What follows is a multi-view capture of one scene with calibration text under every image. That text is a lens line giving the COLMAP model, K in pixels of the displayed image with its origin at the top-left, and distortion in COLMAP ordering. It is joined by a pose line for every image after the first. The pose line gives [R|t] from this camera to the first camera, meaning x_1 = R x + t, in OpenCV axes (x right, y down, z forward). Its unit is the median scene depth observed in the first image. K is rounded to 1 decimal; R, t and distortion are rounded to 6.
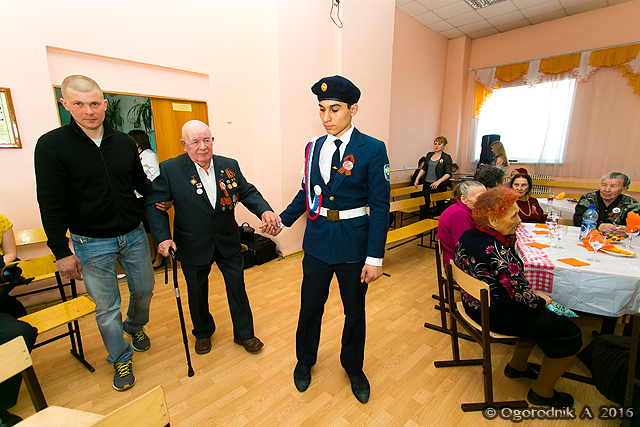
lens RADIAL K [[303.9, 0, 320.0], [0, 303.9, 213.5], [0, 0, 1]] dist [-0.001128, -0.000233]
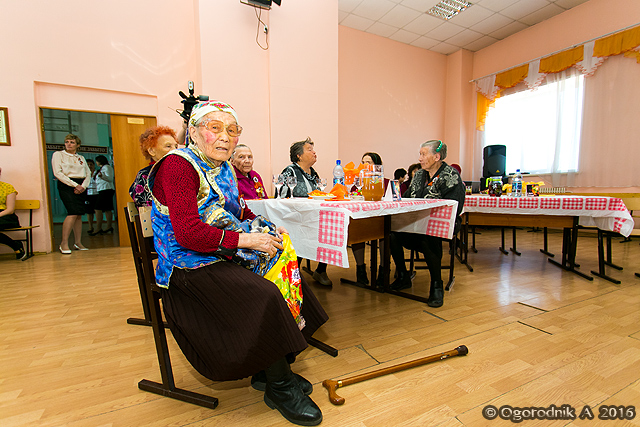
lens RADIAL K [[303.9, 0, 320.0], [0, 303.9, 213.5], [0, 0, 1]] dist [-0.001128, -0.000233]
pose [[0.955599, 0.013837, -0.294345, 0.378343], [-0.052954, 0.990699, -0.125344, 0.092168], [0.289873, 0.135365, 0.947444, 0.021015]]
